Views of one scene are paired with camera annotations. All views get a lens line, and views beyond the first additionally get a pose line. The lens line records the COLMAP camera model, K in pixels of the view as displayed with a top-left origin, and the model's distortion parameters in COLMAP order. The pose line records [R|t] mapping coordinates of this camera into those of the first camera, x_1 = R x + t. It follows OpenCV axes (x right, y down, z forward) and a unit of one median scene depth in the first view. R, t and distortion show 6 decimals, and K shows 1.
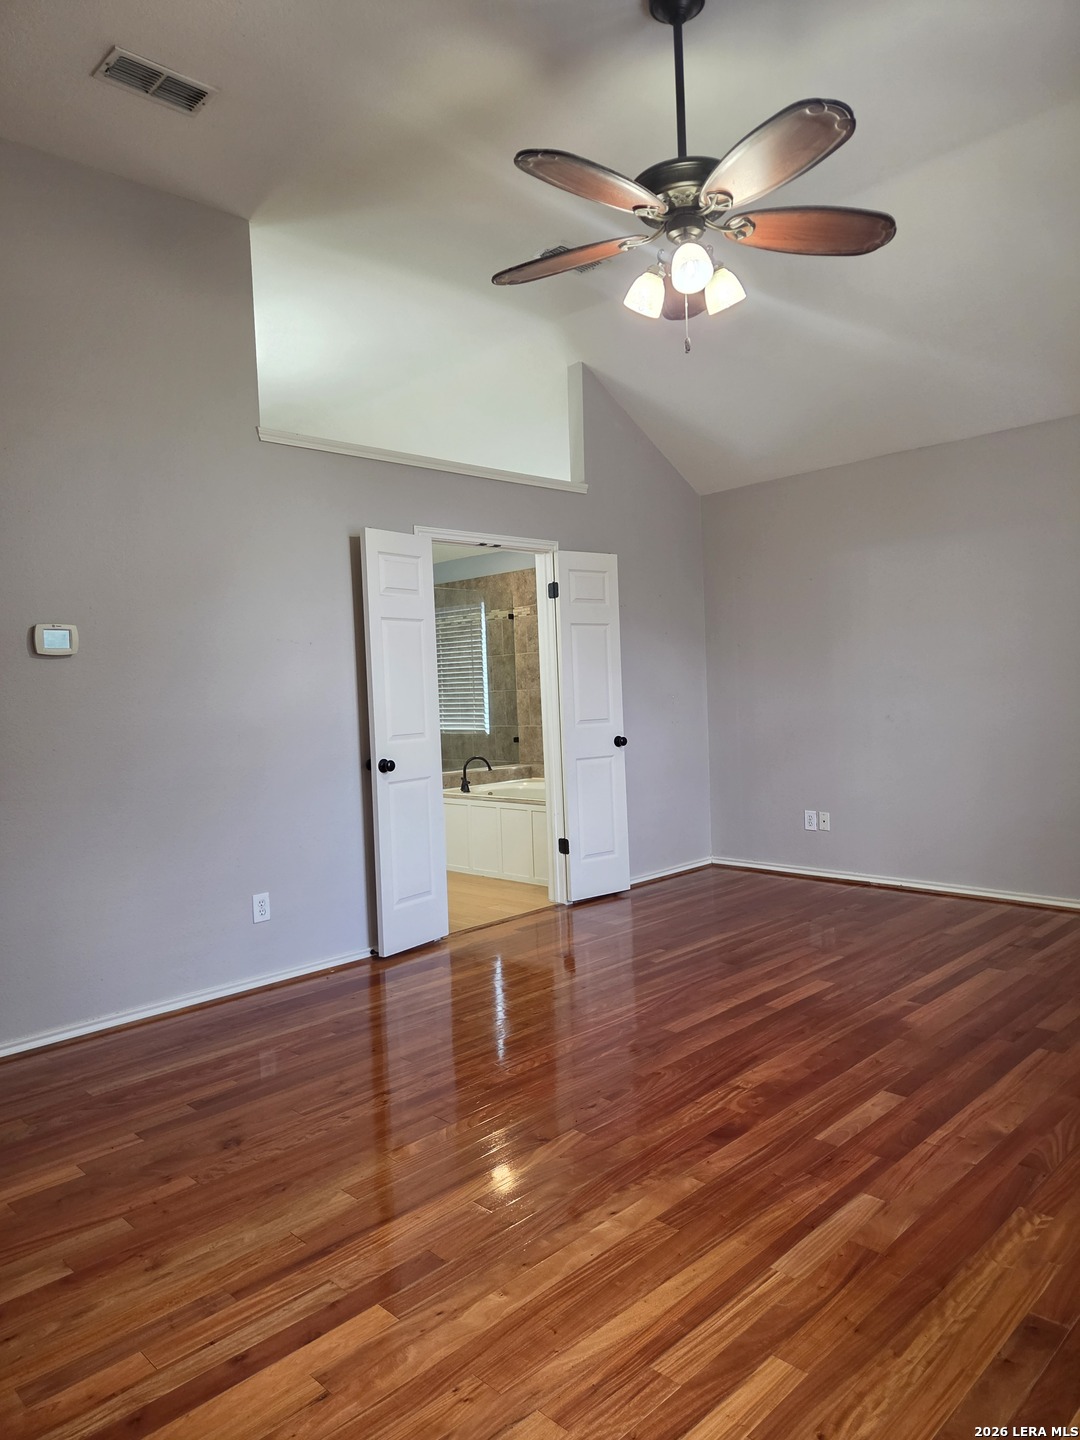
lens RADIAL K [[974.4, 0, 540.0], [0, 974.4, 720.0], [0, 0, 1]] dist [0.005834, 0.000998]
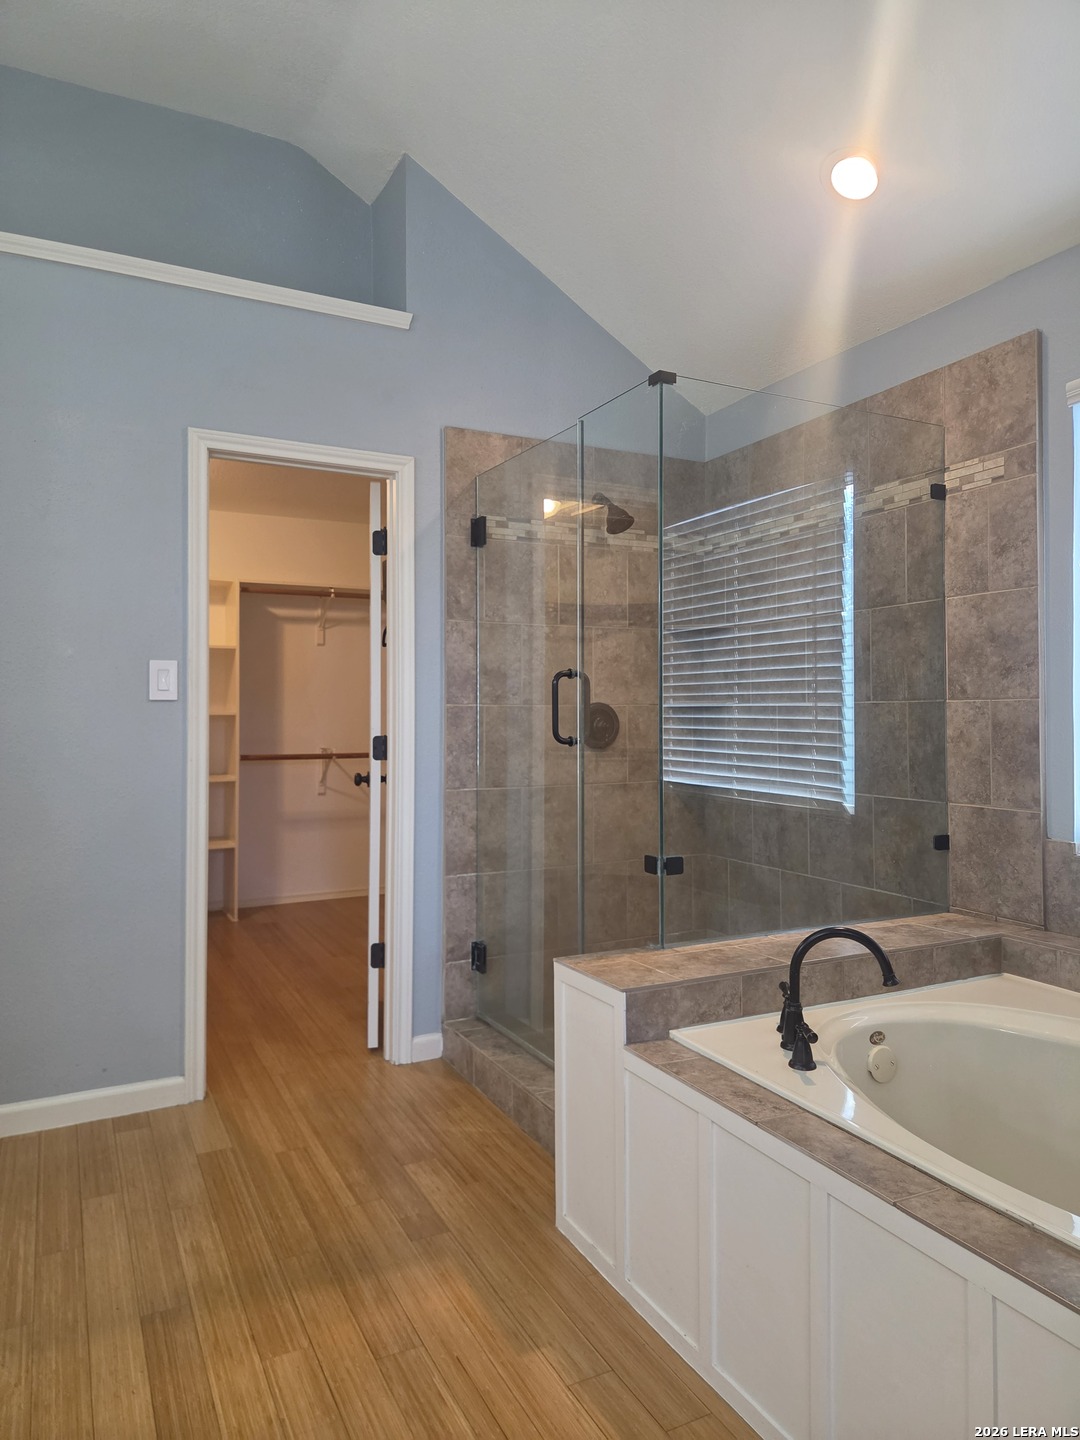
lens RADIAL K [[964.8, 0, 566.7], [0, 964.8, 710.9], [0, 0, 1]] dist [0.066253, -0.056036]
pose [[0.959145, 0.033824, -0.280884, -0.057184], [-0.041141, 0.998949, -0.020192, -0.014254], [0.279906, 0.030923, 0.959529, 0.628682]]
